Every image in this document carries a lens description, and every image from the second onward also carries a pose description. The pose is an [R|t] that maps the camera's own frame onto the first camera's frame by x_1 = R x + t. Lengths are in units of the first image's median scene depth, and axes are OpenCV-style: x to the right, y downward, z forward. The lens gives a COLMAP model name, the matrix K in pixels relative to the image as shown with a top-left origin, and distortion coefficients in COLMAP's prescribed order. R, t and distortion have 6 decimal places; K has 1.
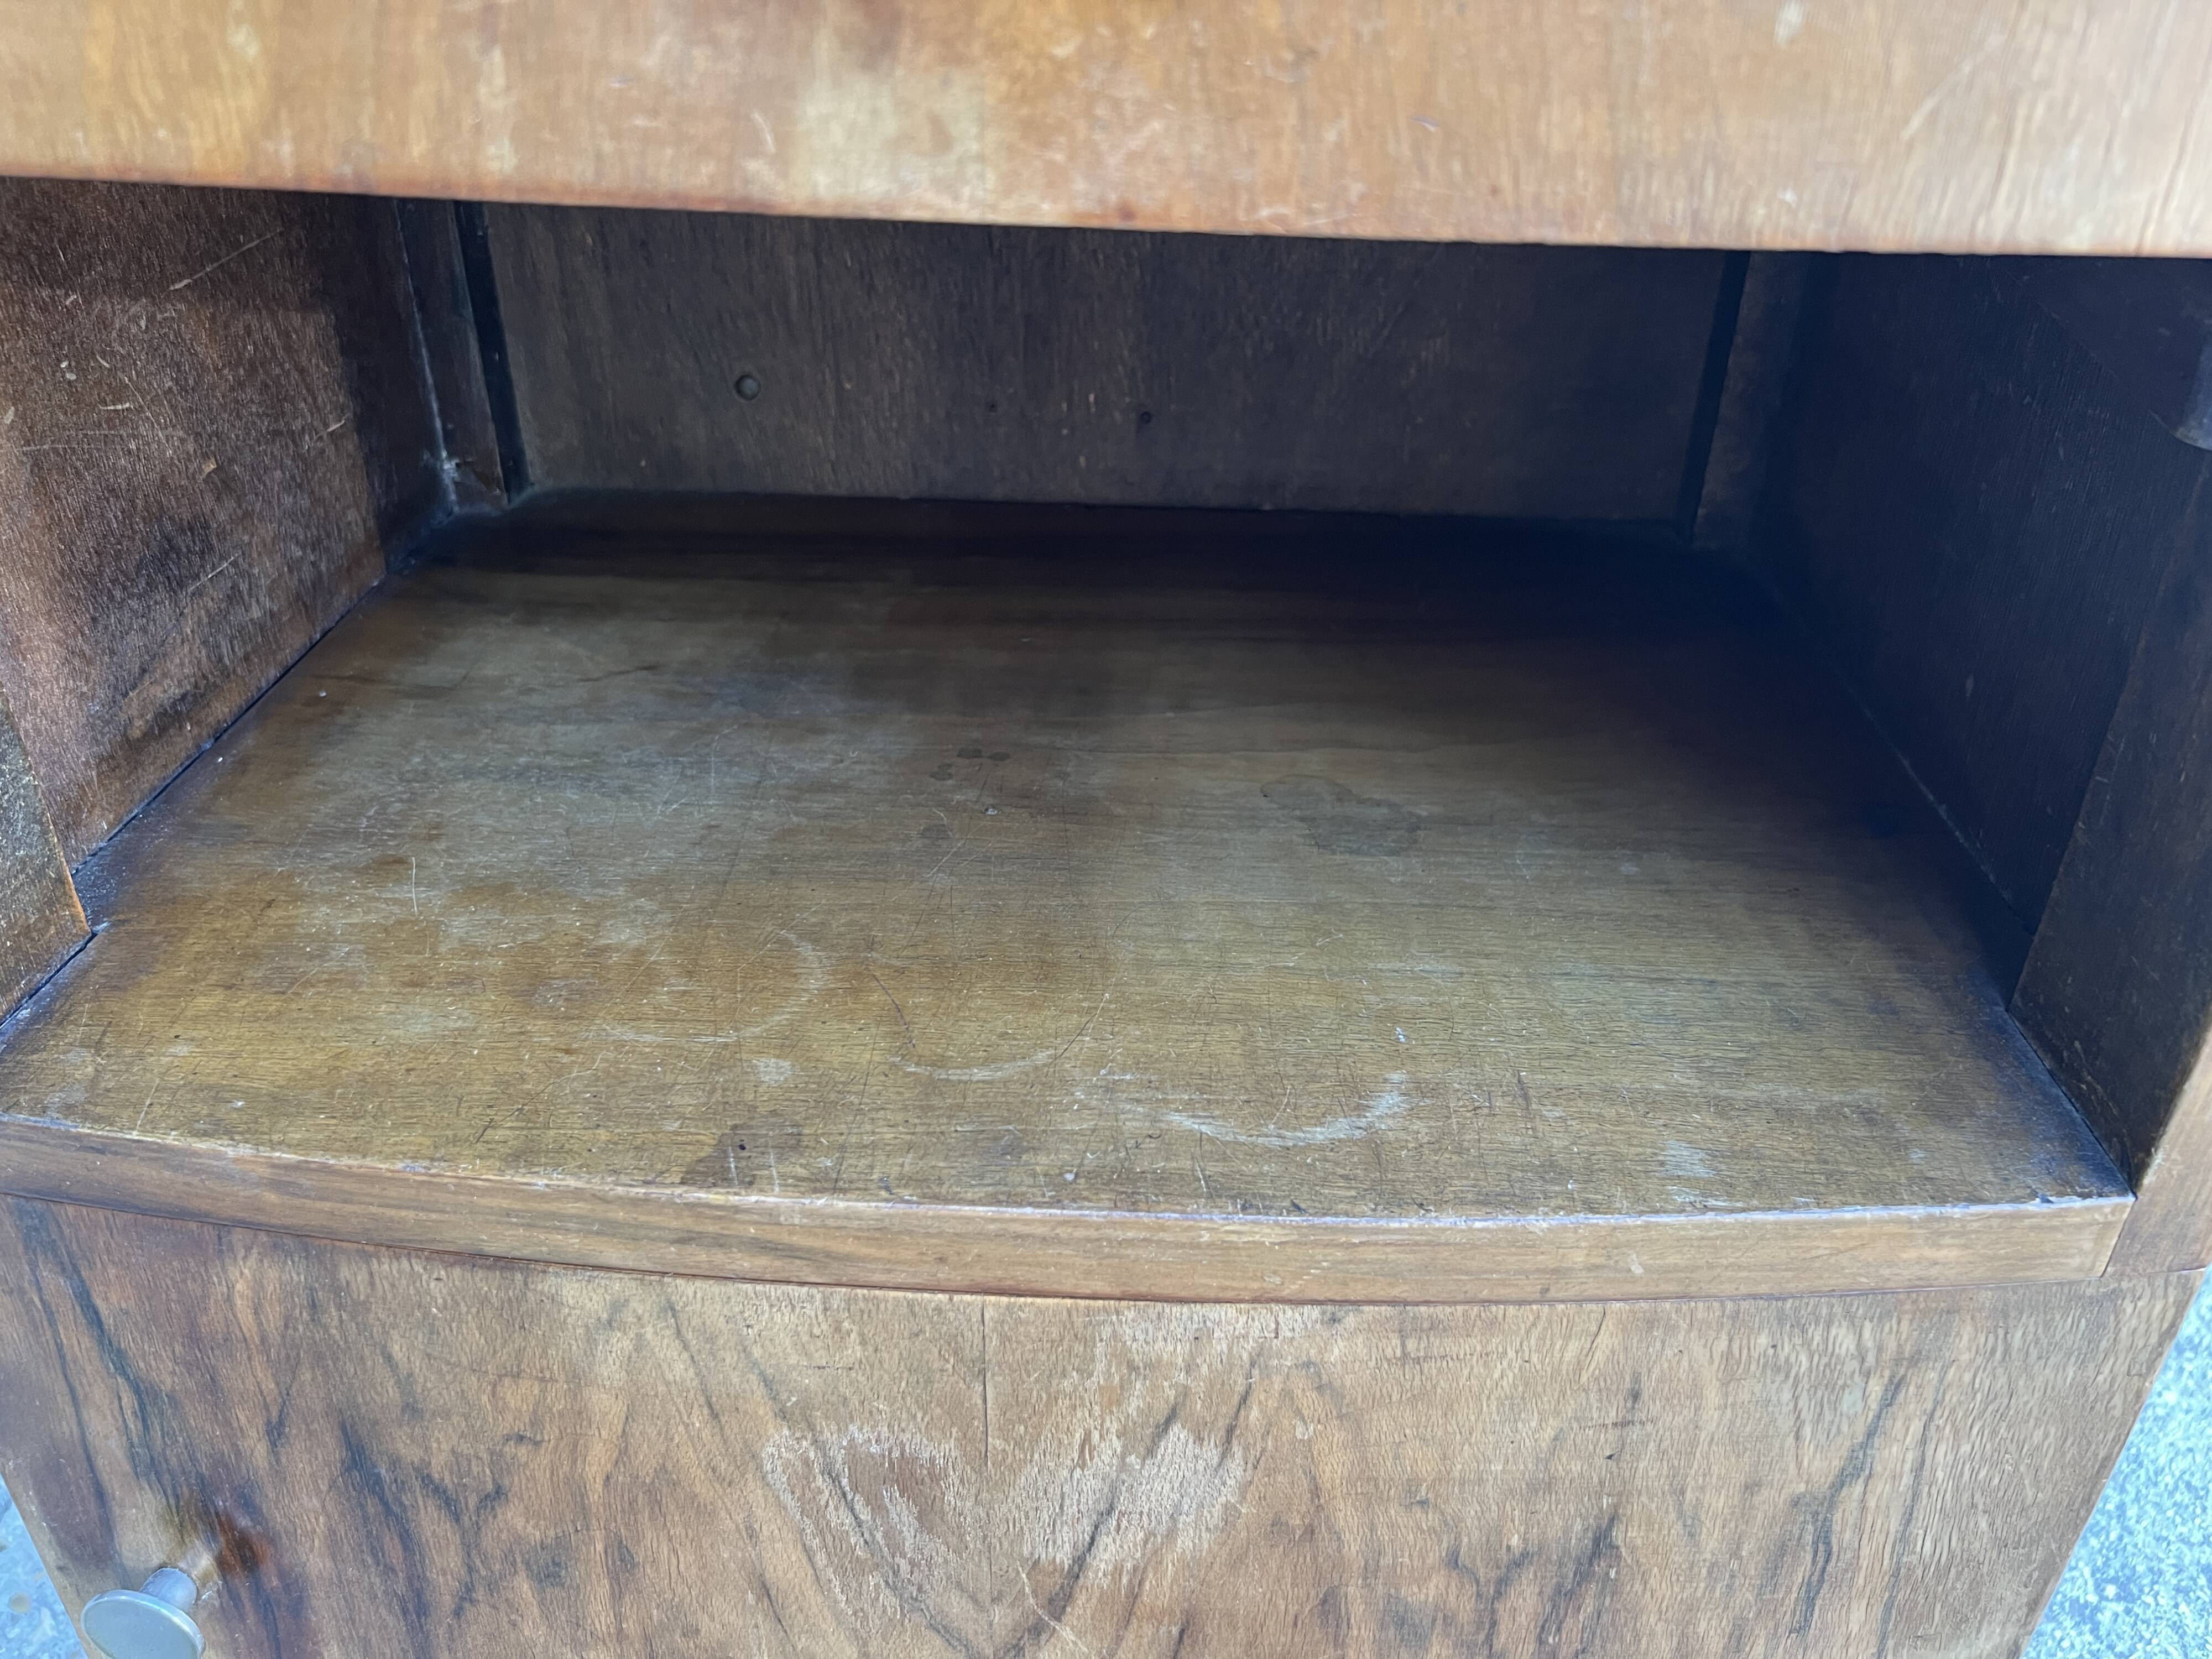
lens RADIAL K [[1715.1, 0, 1109.5], [0, 1715.1, 836.9], [0, 0, 1]] dist [0.021749, -0.035974]
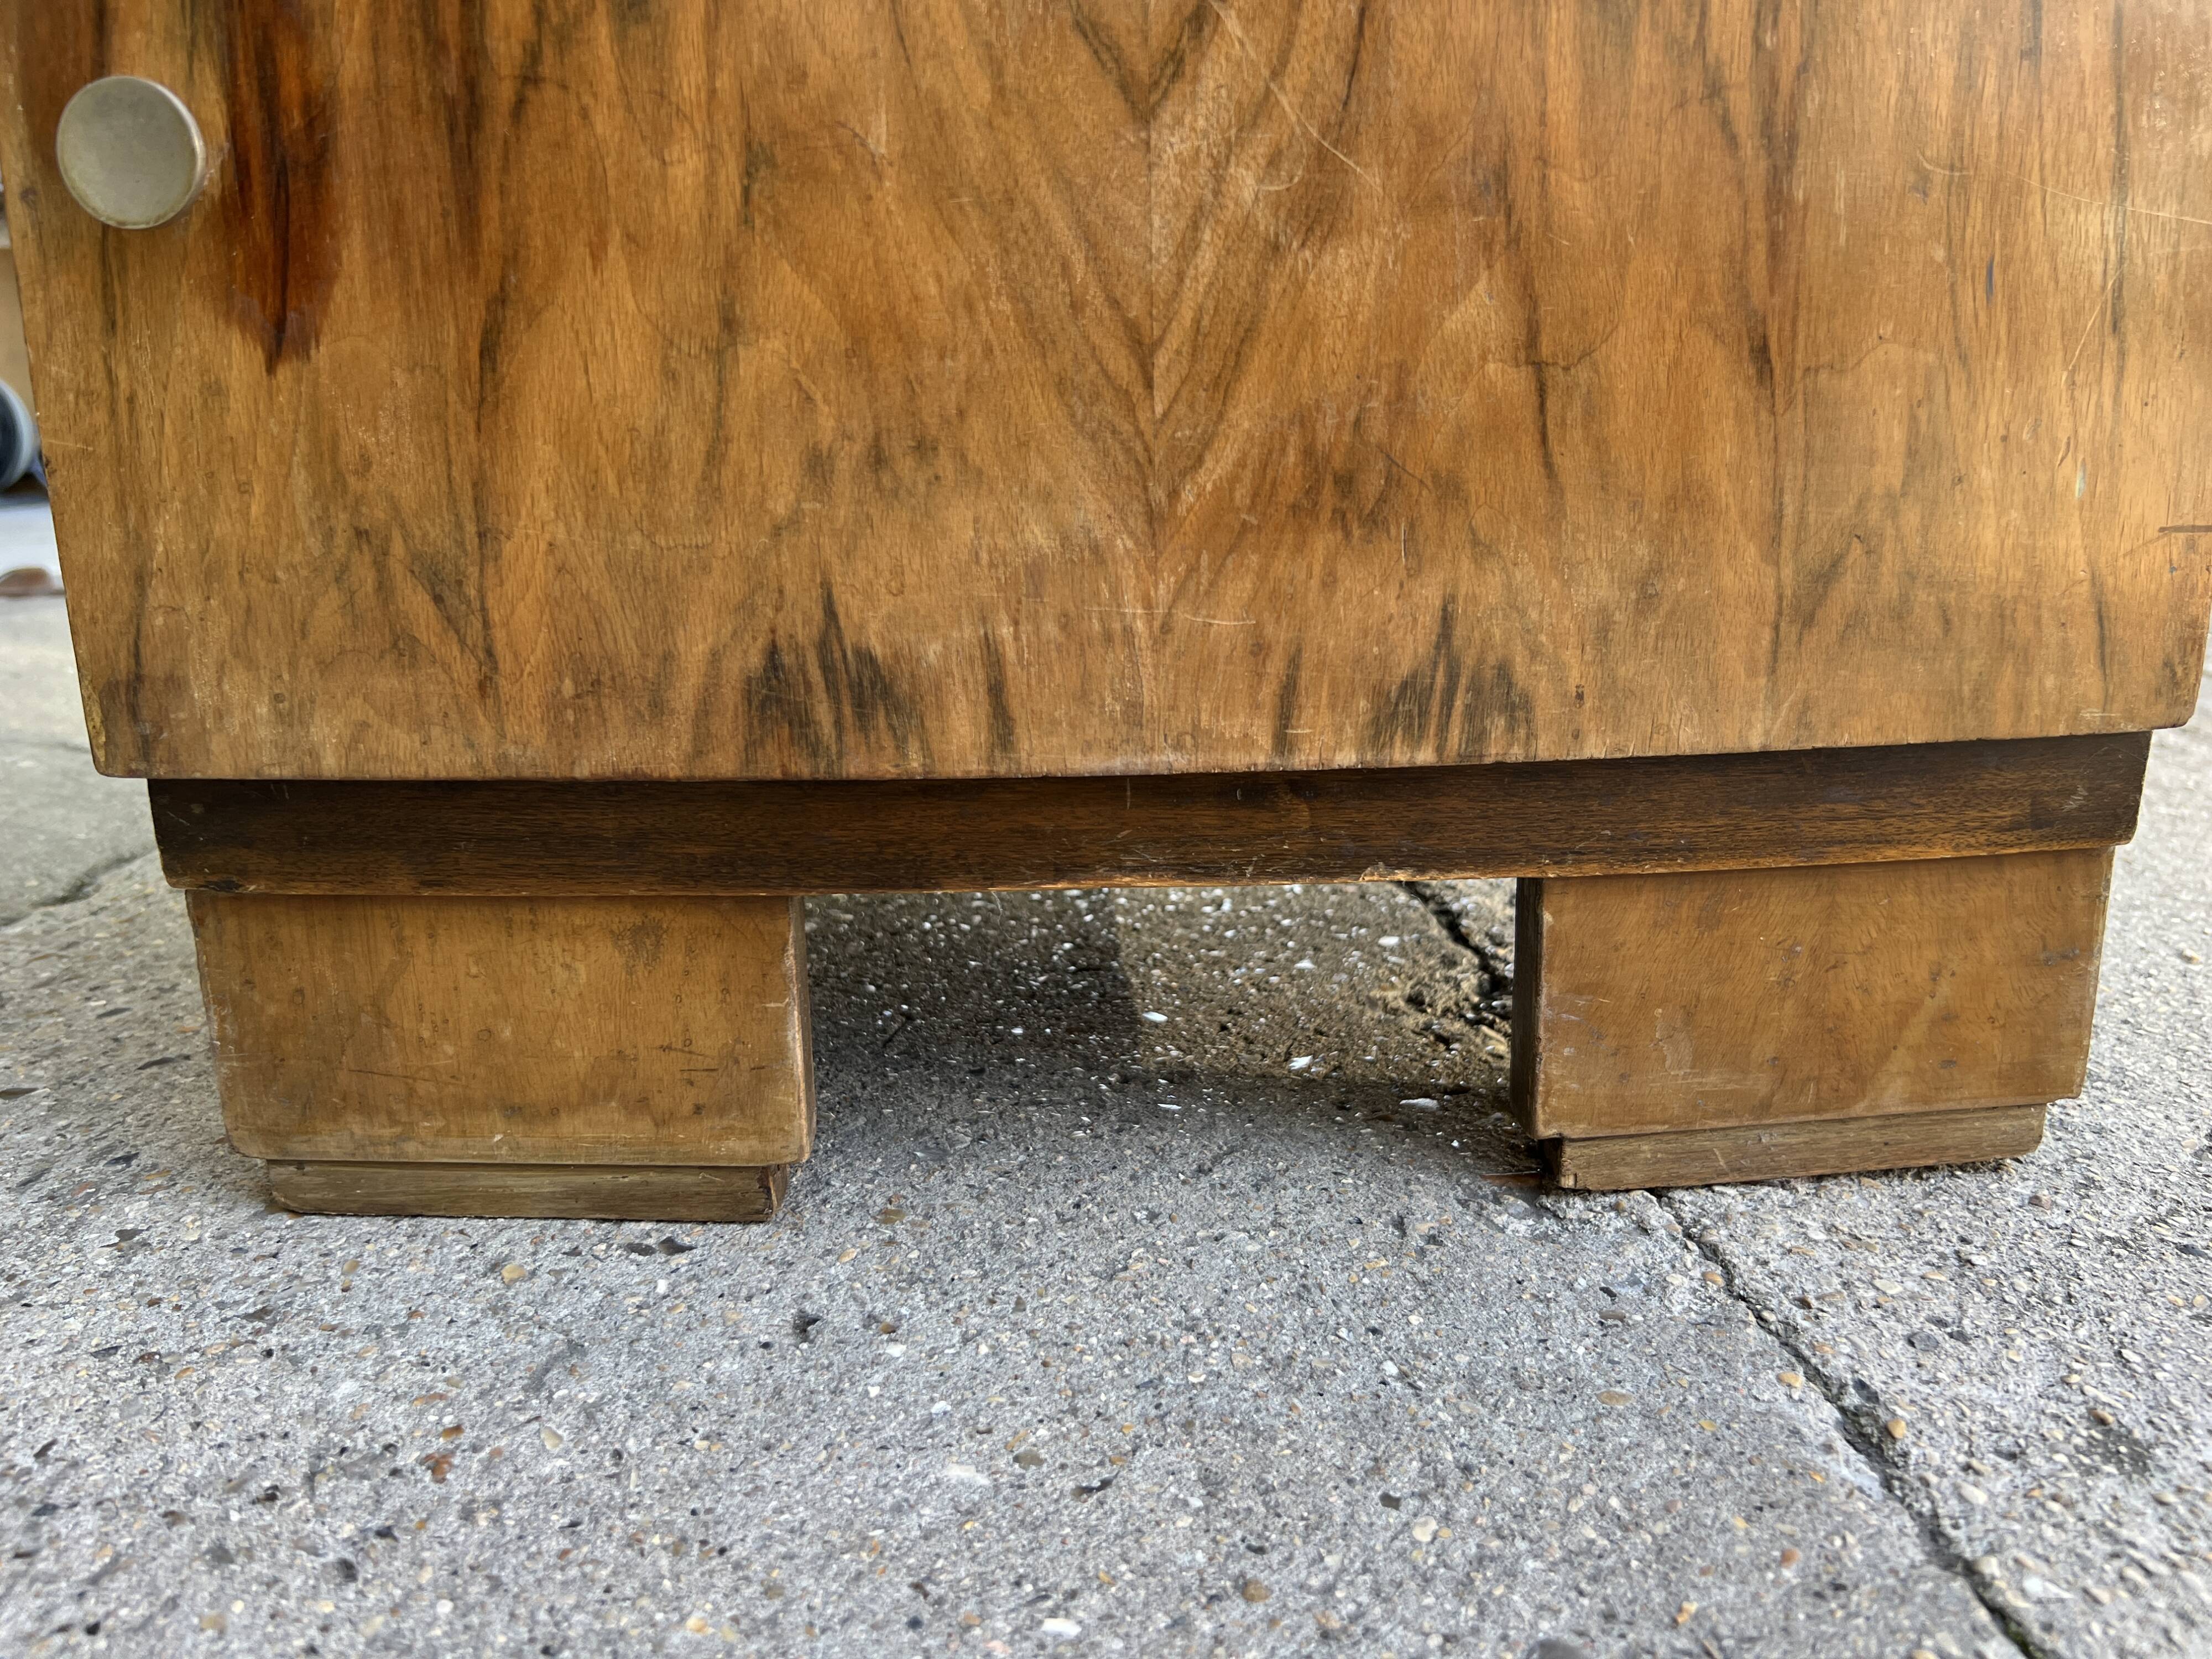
lens RADIAL K [[1715.1, 0, 1110.6], [0, 1715.1, 841.1], [0, 0, 1]] dist [0.021749, -0.035974]
pose [[0.997010, -0.050200, 0.058739, -0.166690], [0.065085, 0.955337, -0.288261, 1.161880], [-0.041645, 0.291222, 0.955749, 0.299119]]
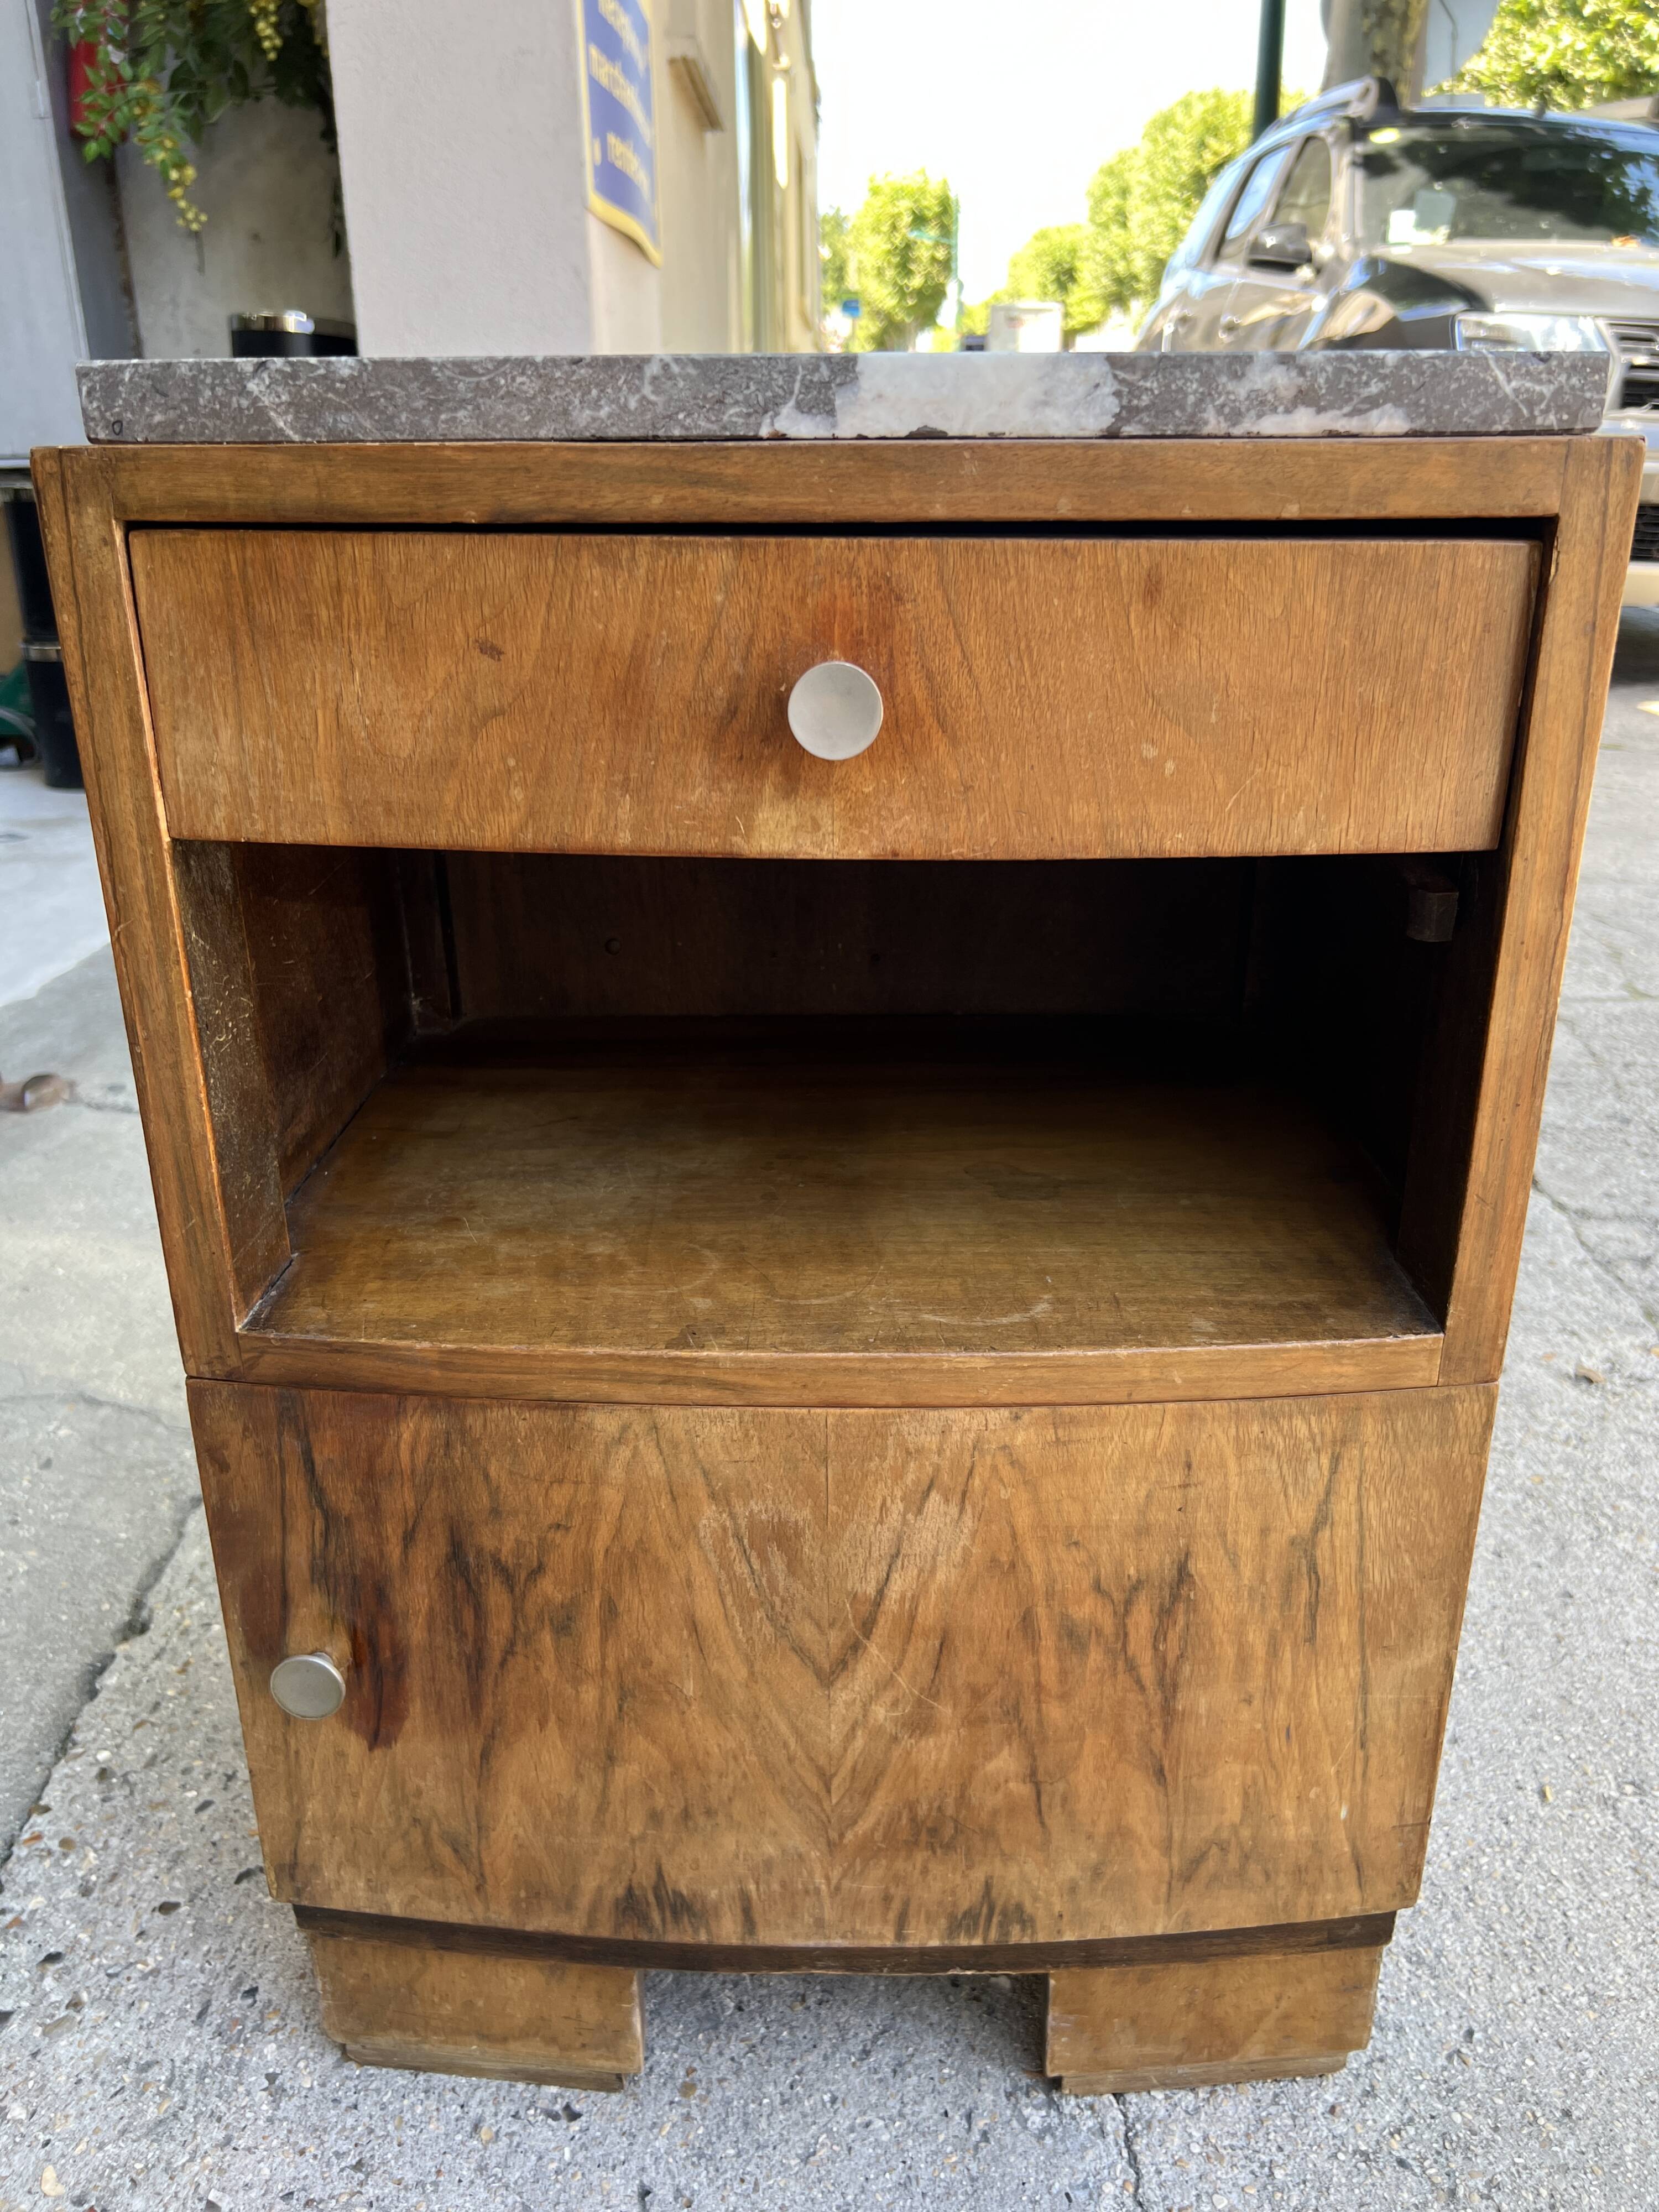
lens RADIAL K [[1715.1, 0, 820.5], [0, 1715.1, 1112.2], [0, 0, 1]] dist [0.021749, -0.035974]
pose [[0.999428, -0.032580, 0.009071, -0.078075], [0.033632, 0.985676, -0.165263, 0.231146], [-0.003556, 0.165473, 0.986208, -0.781725]]
